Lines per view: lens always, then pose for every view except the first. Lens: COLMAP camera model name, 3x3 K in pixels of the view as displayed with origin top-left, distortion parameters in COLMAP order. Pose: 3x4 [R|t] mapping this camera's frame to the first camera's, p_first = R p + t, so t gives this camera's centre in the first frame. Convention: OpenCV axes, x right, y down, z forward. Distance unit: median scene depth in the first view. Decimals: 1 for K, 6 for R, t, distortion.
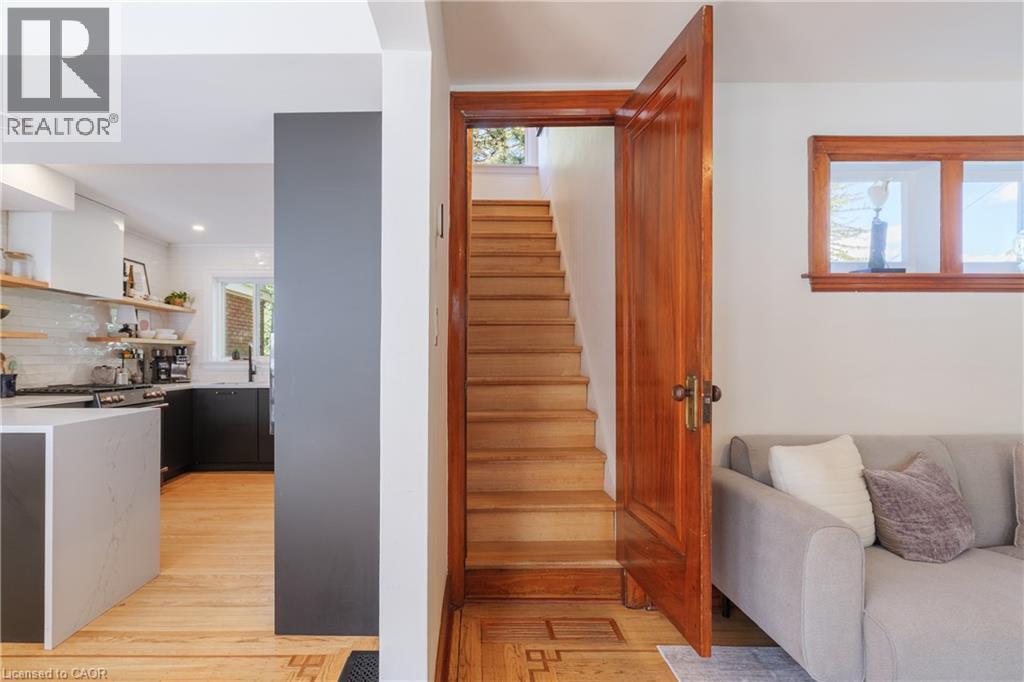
lens RADIAL K [[482.9, 0, 465.4], [0, 482.9, 357.1], [0, 0, 1]] dist [-0.001926, -0.000411]
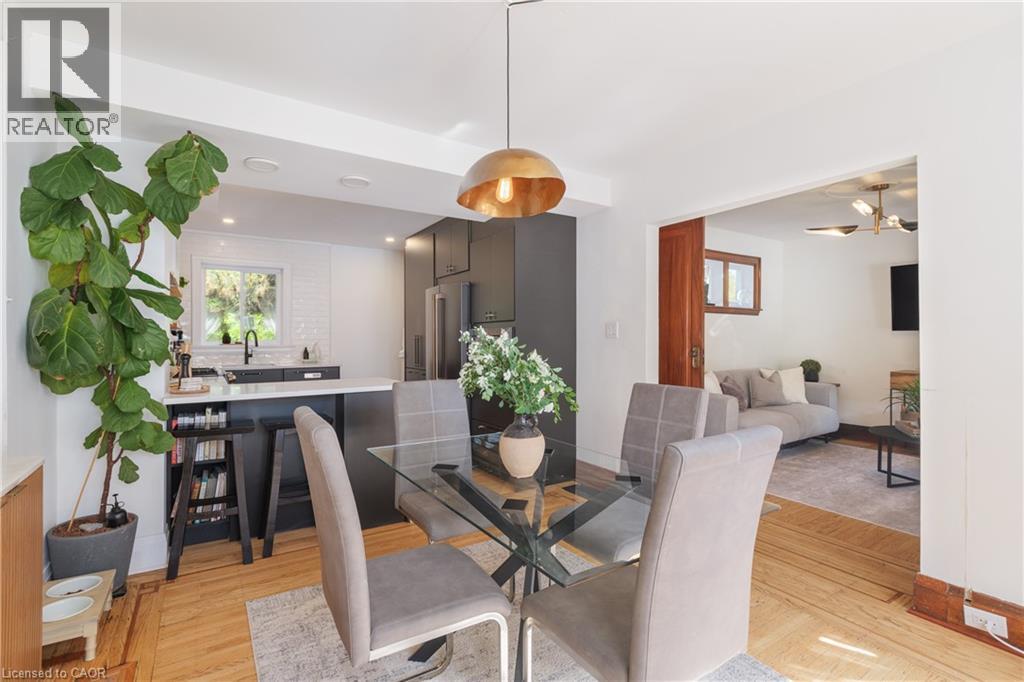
lens RADIAL K [[465.0, 0, 508.9], [0, 465.0, 337.5], [0, 0, 1]] dist [0.000157, -0.000114]
pose [[0.837078, -0.001395, 0.547082, -0.603155], [0.004035, 0.999985, -0.003625, -0.002051], [-0.547069, 0.005242, 0.837071, -0.201075]]
